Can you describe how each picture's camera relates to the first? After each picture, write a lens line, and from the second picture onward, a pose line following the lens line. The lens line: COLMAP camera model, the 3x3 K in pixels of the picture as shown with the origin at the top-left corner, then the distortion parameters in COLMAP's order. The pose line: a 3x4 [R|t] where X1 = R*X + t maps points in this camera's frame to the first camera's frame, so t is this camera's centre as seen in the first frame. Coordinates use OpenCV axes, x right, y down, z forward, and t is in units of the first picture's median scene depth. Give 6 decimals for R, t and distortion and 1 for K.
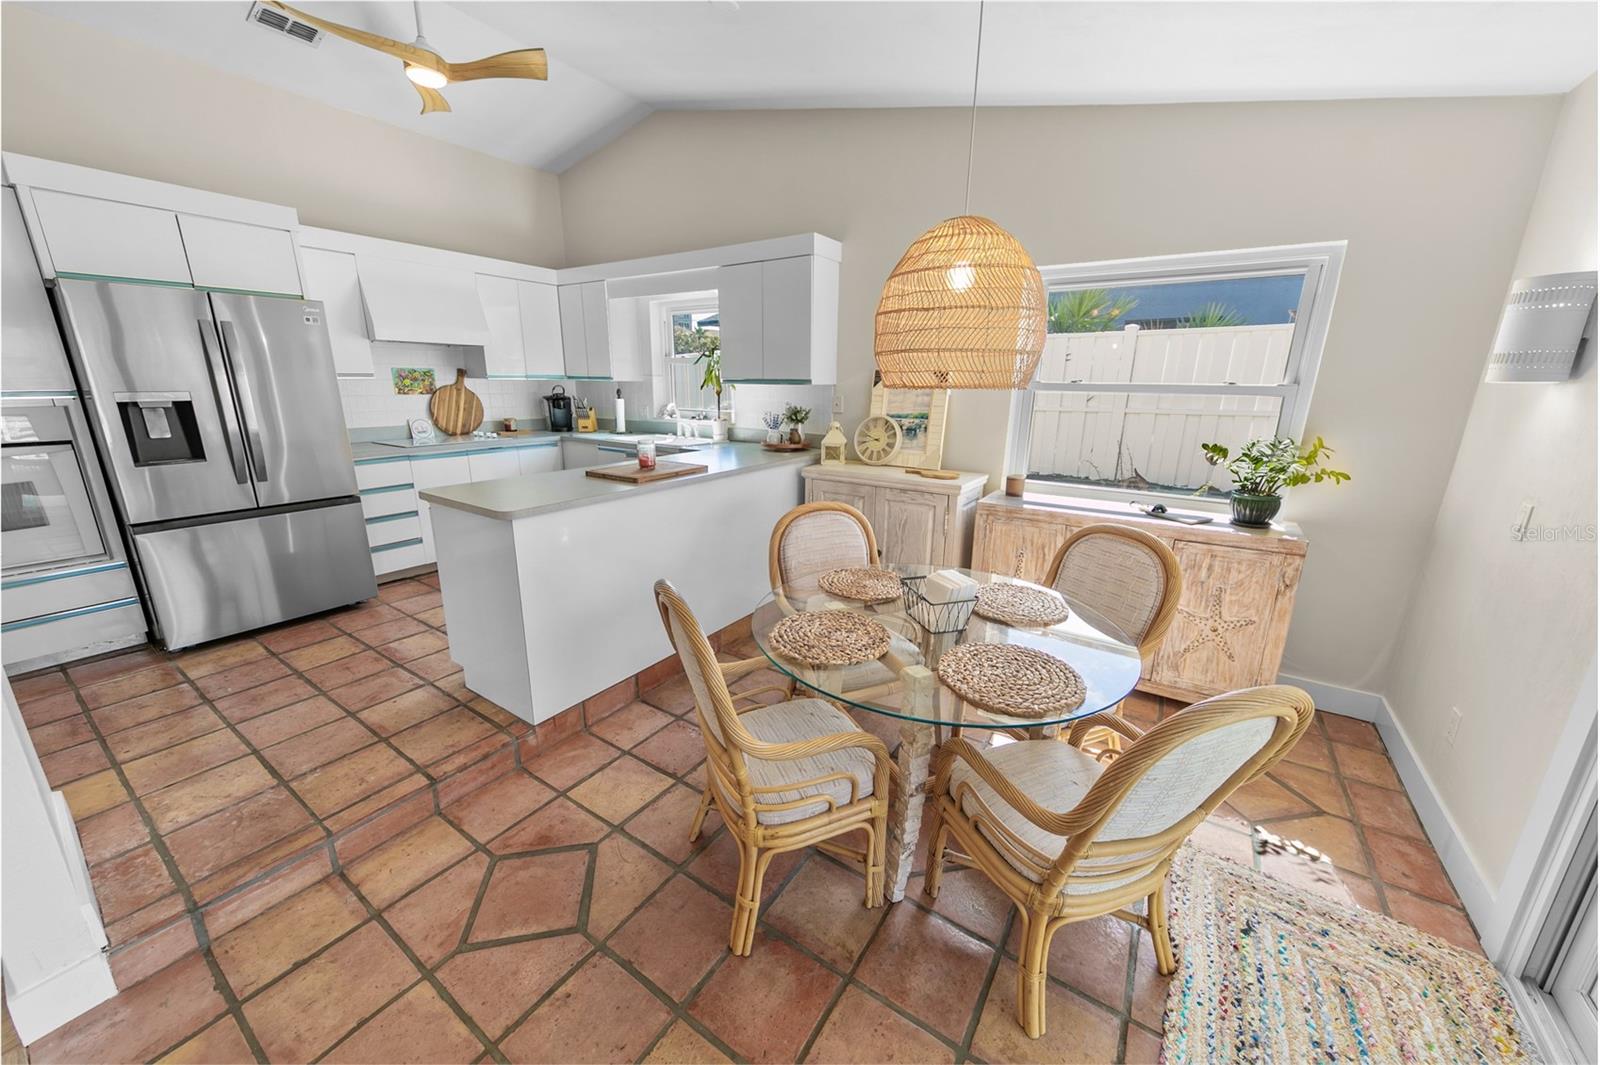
lens RADIAL K [[569.9, 0, 790.7], [0, 569.9, 528.4], [0, 0, 1]] dist [0.006941, -0.001406]
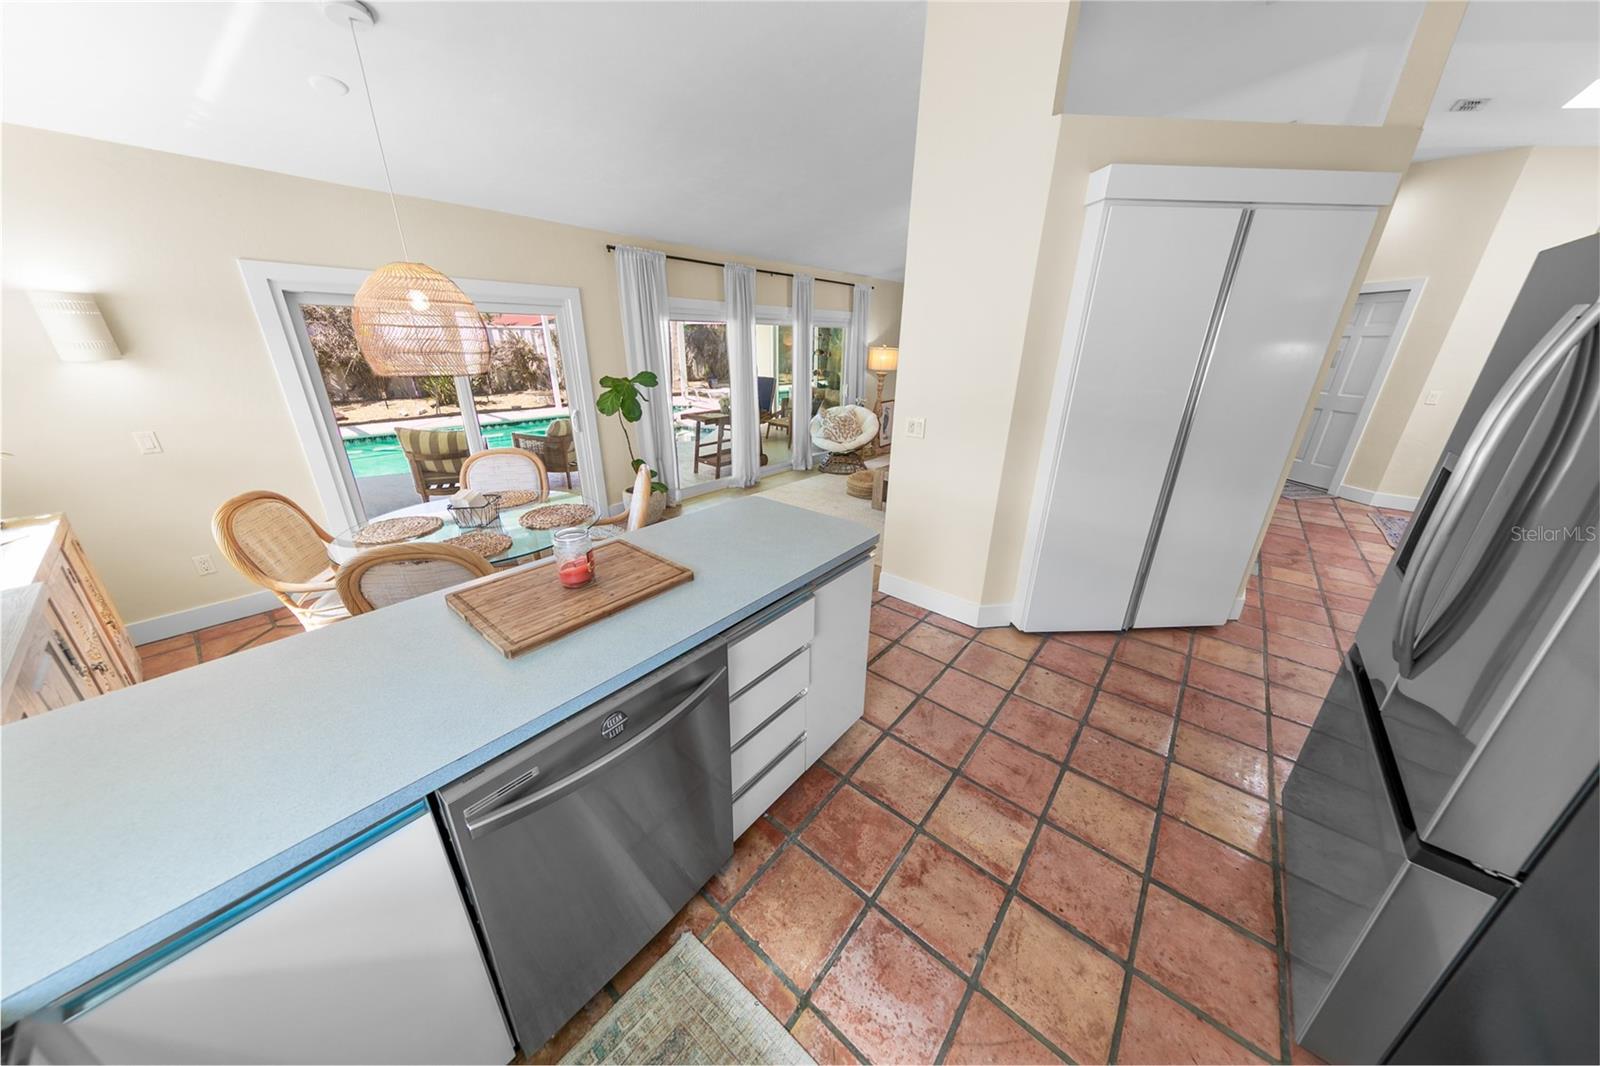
lens RADIAL K [[498.5, 0, 796.4], [0, 498.5, 530.1], [0, 0, 1]] dist [0.006909, -0.000628]
pose [[-0.994359, -0.057981, 0.088815, -0.405036], [0.005054, 0.810503, 0.585713, -0.340151], [-0.105945, 0.582858, -0.805638, 1.096408]]
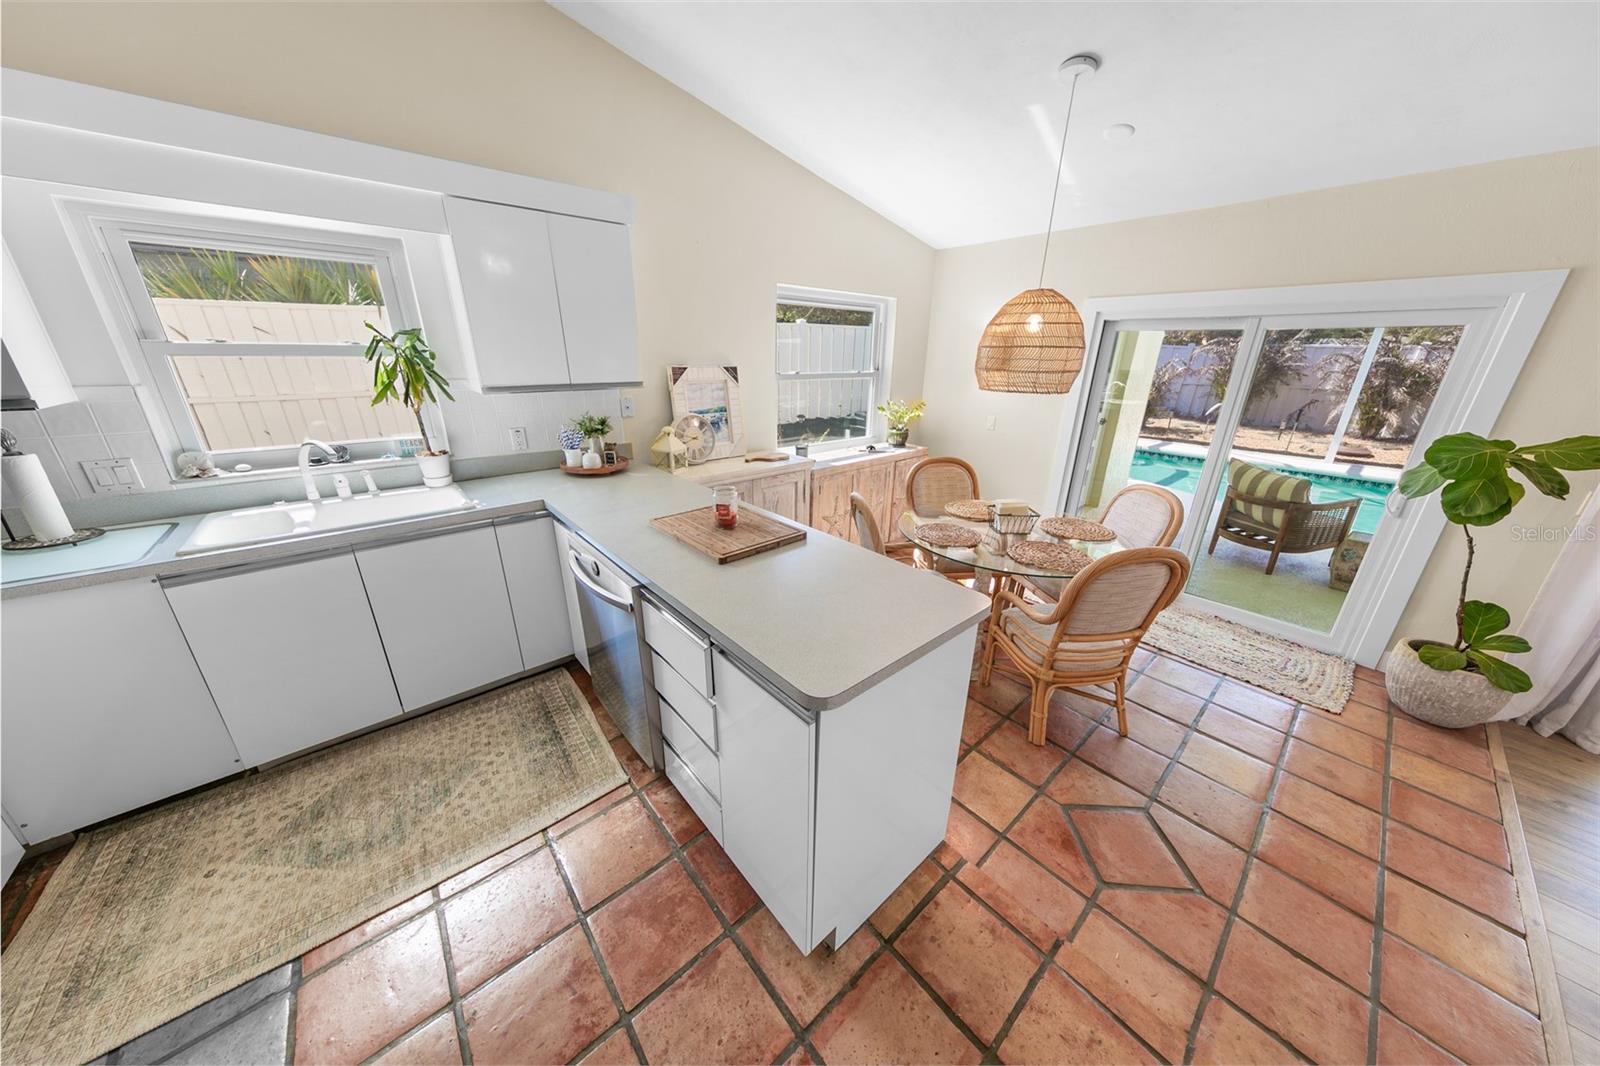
lens RADIAL K [[498.5, 0, 795.4], [0, 498.5, 531.9], [0, 0, 1]] dist [0.006909, -0.000628]
pose [[0.265895, -0.337407, 0.903026, -0.664913], [0.237933, 0.930736, 0.277702, -0.210115], [-0.934178, 0.141020, 0.327758, 0.593213]]
